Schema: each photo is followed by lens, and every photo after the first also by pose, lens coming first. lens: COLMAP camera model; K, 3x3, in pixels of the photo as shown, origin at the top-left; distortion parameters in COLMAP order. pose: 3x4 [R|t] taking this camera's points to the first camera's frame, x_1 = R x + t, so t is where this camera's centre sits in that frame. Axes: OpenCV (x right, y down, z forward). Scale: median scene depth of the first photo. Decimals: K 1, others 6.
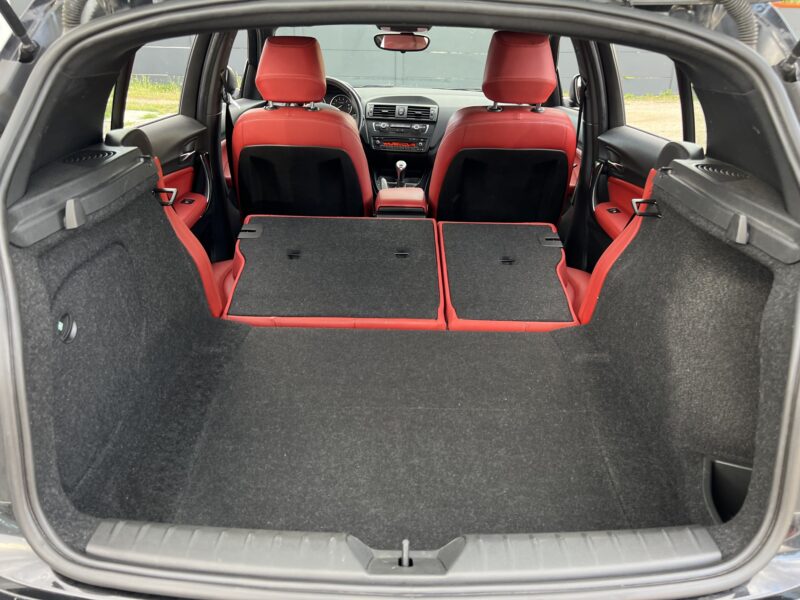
lens RADIAL K [[623.8, 0, 399.0], [0, 623.8, 320.6], [0, 0, 1]] dist [0.000293, -0.006613]
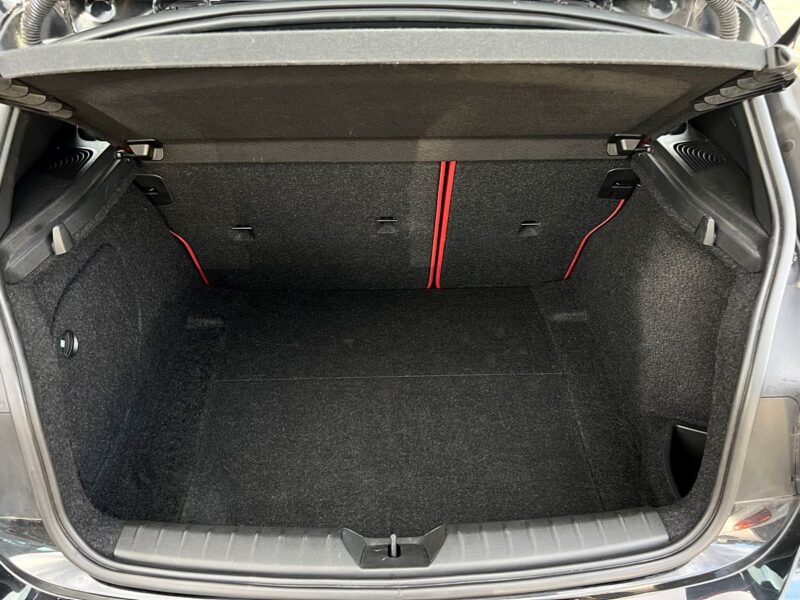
lens RADIAL K [[623.8, 0, 399.0], [0, 623.8, 320.6], [0, 0, 1]] dist [0.000293, -0.006613]
pose [[0.999441, -0.033237, 0.003713, 0.023129], [0.031875, 0.980273, 0.195061, -0.195608], [-0.010123, -0.194834, 0.980784, -0.033560]]
